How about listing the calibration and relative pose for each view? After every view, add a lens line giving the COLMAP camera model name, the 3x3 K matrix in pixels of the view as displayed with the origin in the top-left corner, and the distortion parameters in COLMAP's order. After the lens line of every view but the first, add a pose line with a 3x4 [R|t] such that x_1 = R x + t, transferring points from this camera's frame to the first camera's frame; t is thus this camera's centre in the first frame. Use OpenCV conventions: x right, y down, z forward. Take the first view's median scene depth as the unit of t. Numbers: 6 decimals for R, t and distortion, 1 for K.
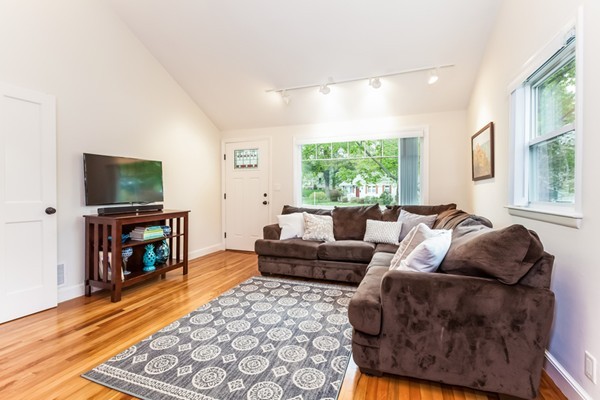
lens RADIAL K [[271.6, 0, 302.8], [0, 271.6, 195.5], [0, 0, 1]] dist [0.000909, 0.000460]
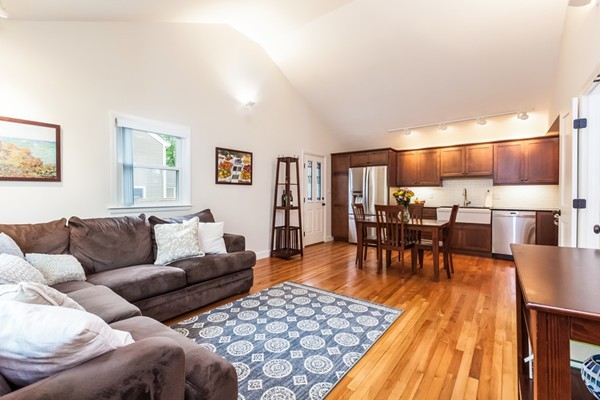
lens RADIAL K [[271.6, 0, 302.7], [0, 271.6, 195.2], [0, 0, 1]] dist [0.000909, 0.000460]
pose [[-0.955239, -0.005004, 0.295793, -0.411310], [-0.001096, 0.999910, 0.013376, -0.029967], [-0.295833, 0.012454, -0.955159, 1.571663]]
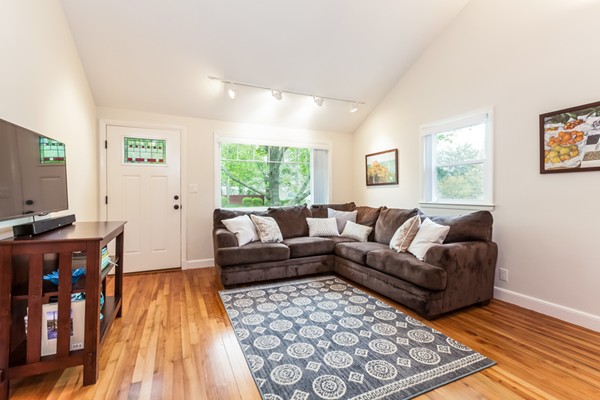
lens RADIAL K [[271.6, 0, 297.0], [0, 271.6, 195.3], [0, 0, 1]] dist [0.000909, 0.000460]
pose [[0.722795, -0.005046, 0.691044, -0.739995], [0.009467, 0.999952, -0.002601, -0.004942], [-0.690997, 0.008422, 0.722808, 0.257282]]
